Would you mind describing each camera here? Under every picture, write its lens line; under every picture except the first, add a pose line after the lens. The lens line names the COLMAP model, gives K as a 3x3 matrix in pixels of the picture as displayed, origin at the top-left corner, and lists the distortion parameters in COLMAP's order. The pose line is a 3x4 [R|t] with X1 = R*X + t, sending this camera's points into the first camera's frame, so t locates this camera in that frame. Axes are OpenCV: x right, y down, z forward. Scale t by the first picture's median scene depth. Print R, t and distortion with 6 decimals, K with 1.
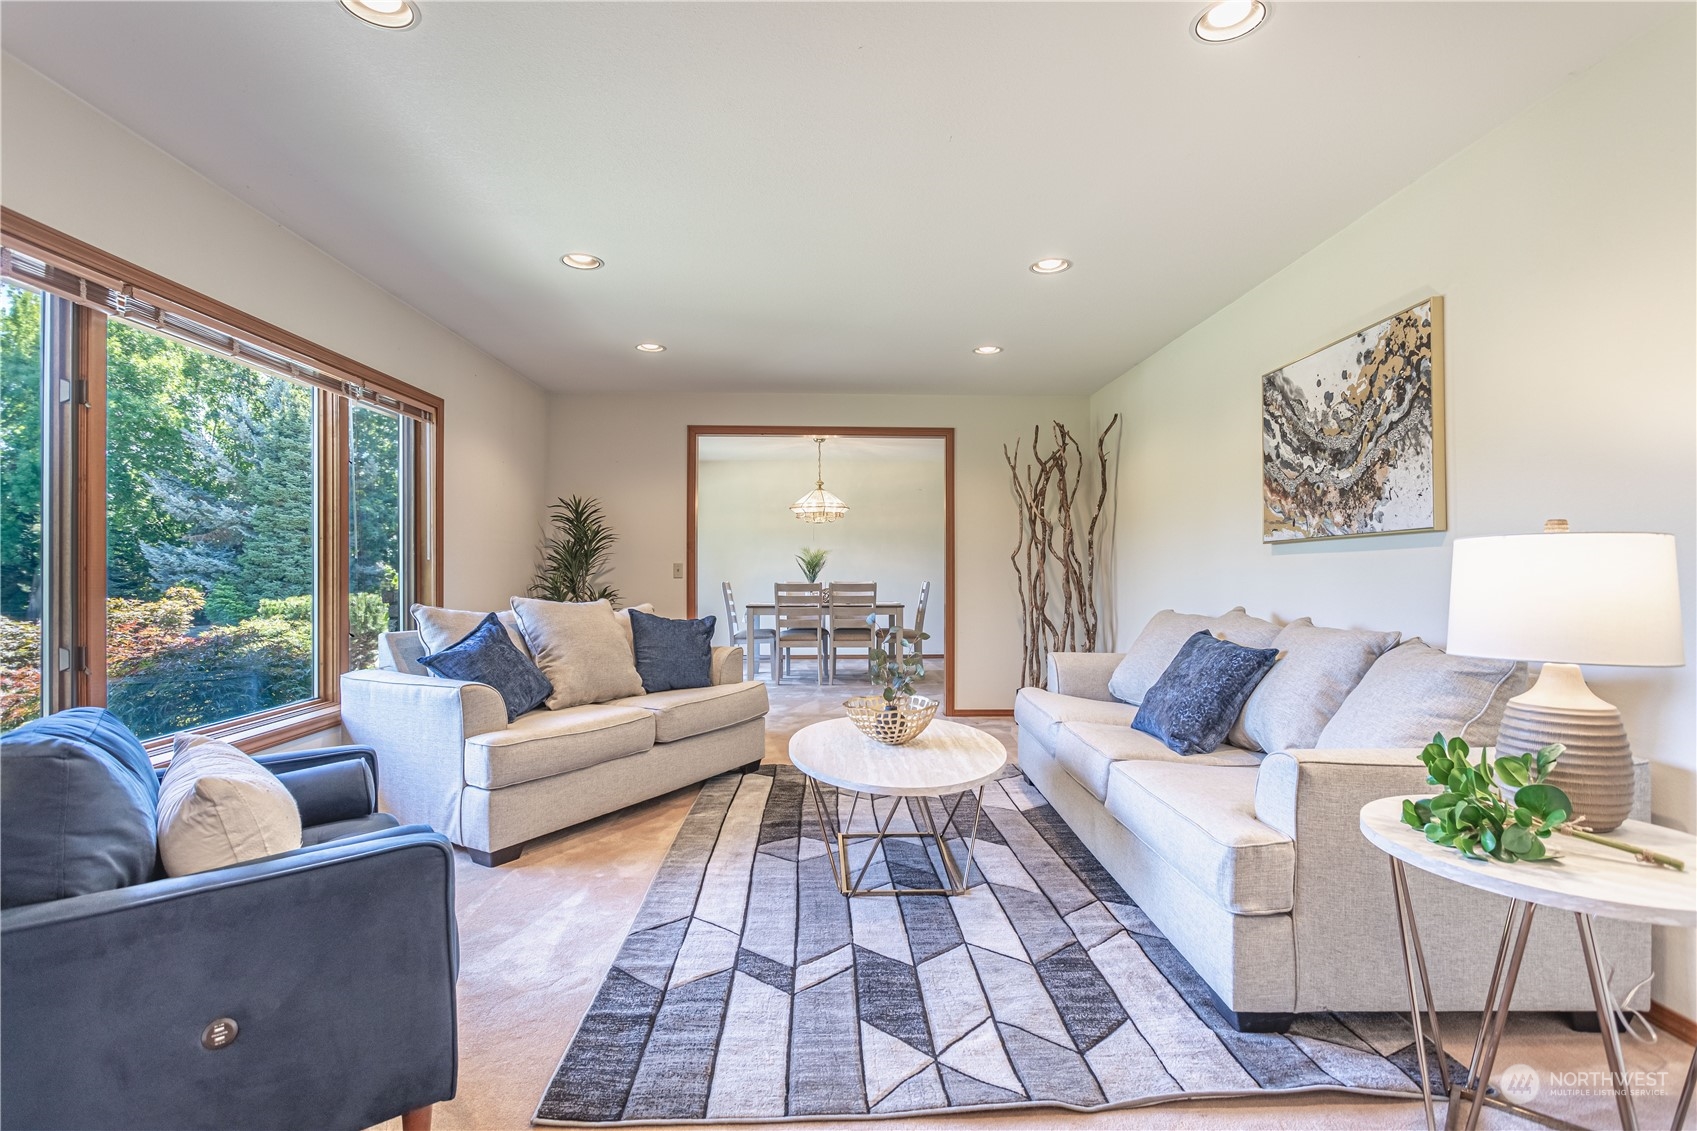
lens RADIAL K [[825.2, 0, 857.4], [0, 825.2, 560.4], [0, 0, 1]] dist [-0.006671, 0.000578]
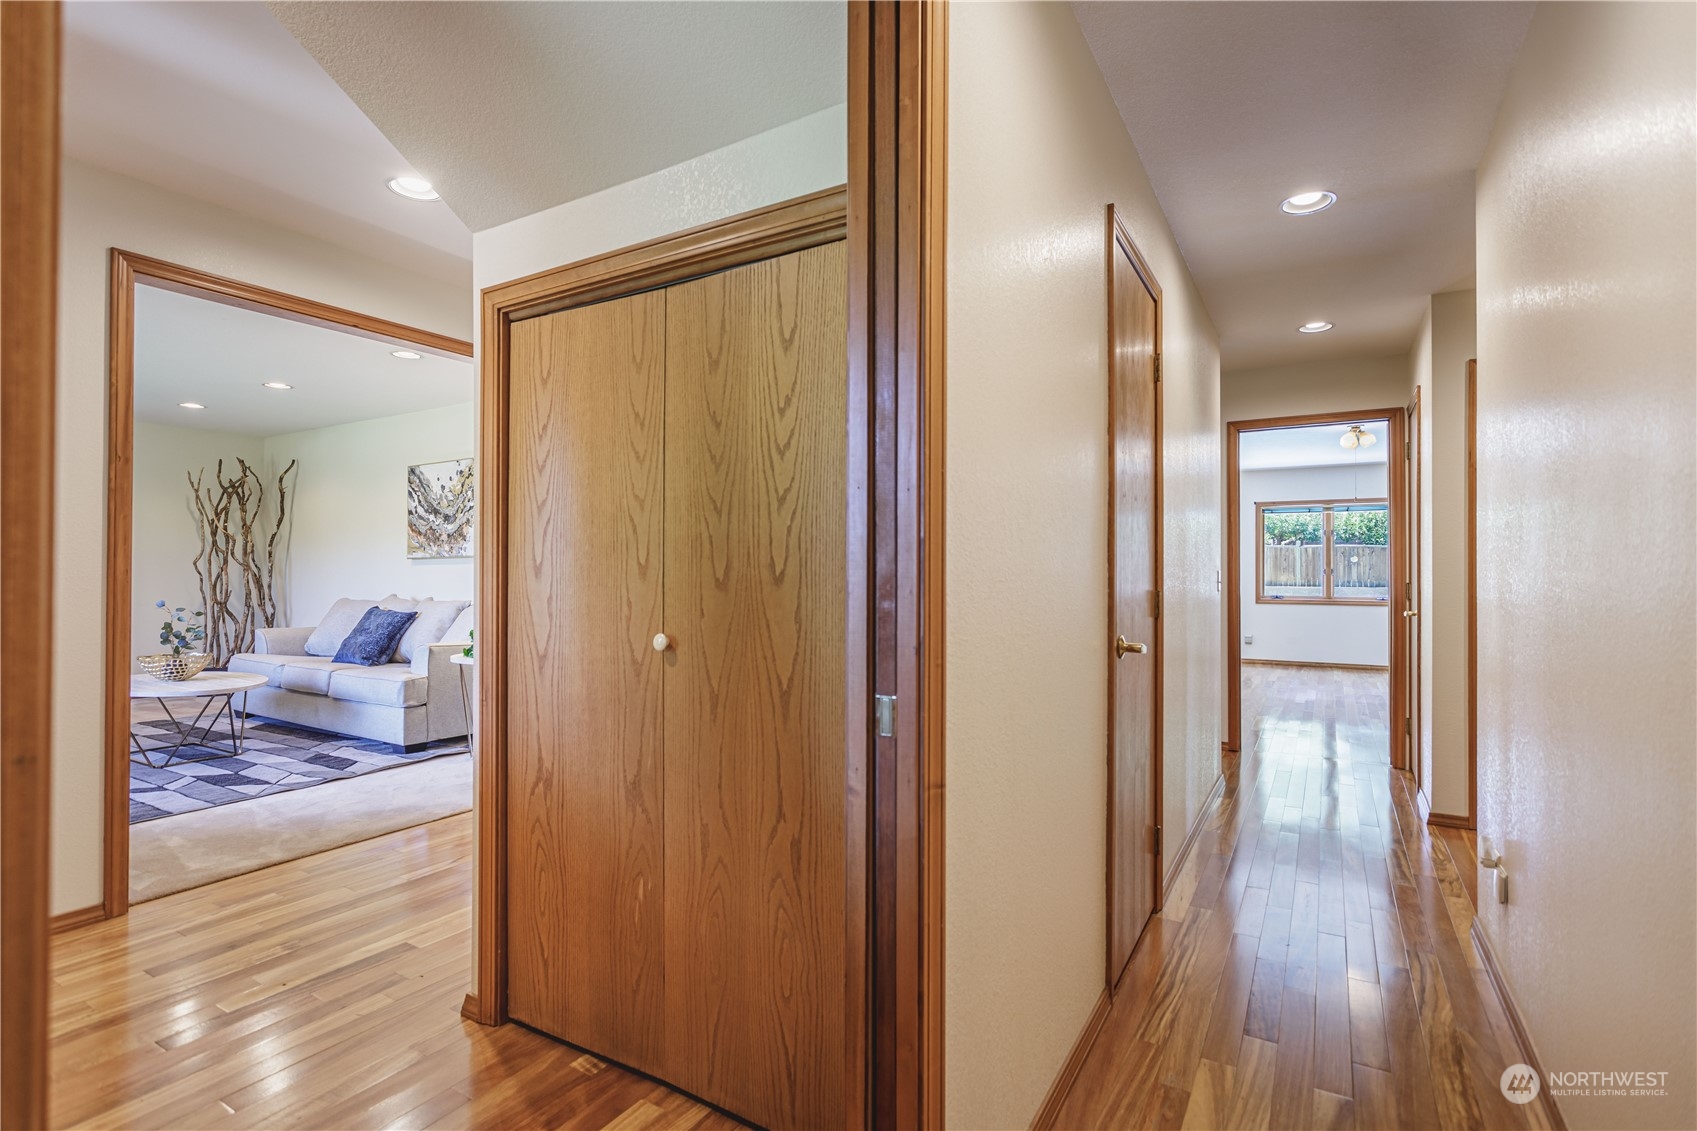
lens RADIAL K [[805.0, 0, 843.5], [0, 805.0, 565.8], [0, 0, 1]] dist [-0.003901, -0.000060]
pose [[0.555217, 0.009218, 0.831655, -0.508021], [-0.011695, 0.999926, -0.003275, -0.011971], [-0.831624, -0.007908, 0.555283, -0.891665]]
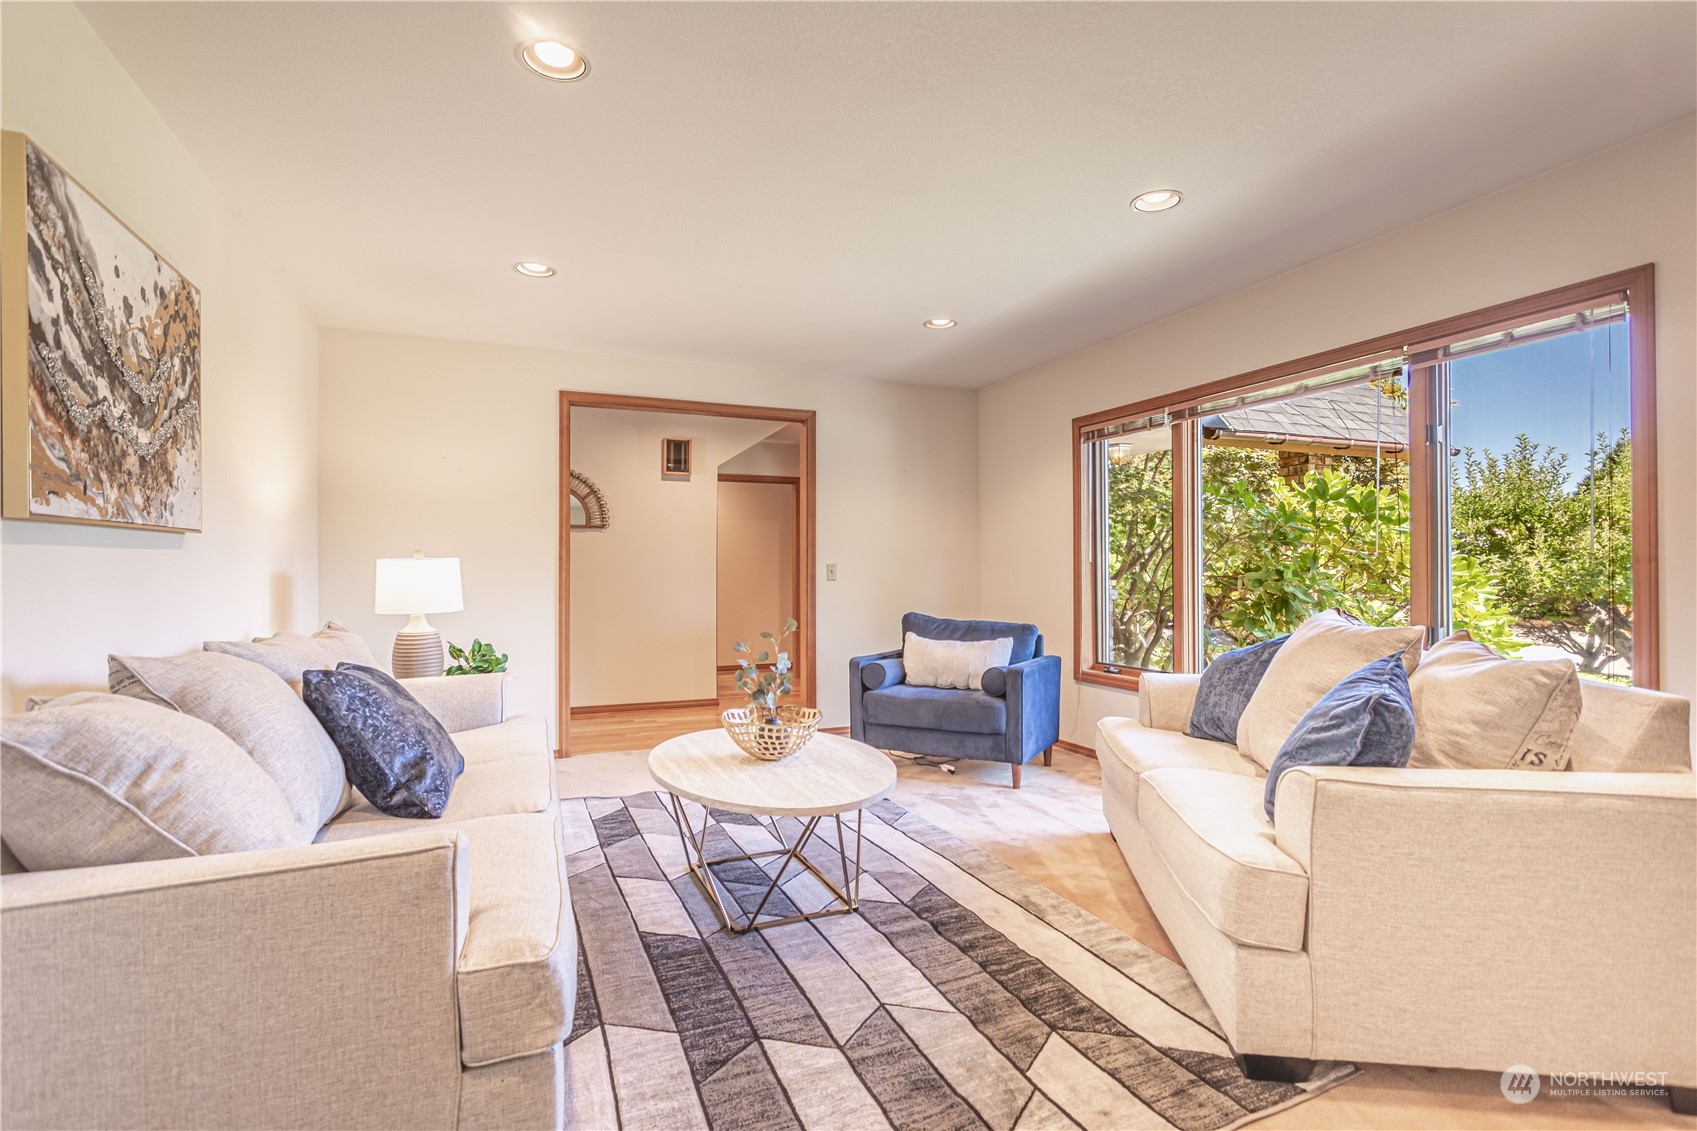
lens RADIAL K [[825.2, 0, 857.4], [0, 825.2, 560.4], [0, 0, 1]] dist [-0.006671, 0.000578]
pose [[-0.933831, -0.004931, -0.357680, 0.263980], [0.003591, 0.999725, -0.023156, 0.016652], [0.357696, -0.022908, -0.933557, 1.770659]]
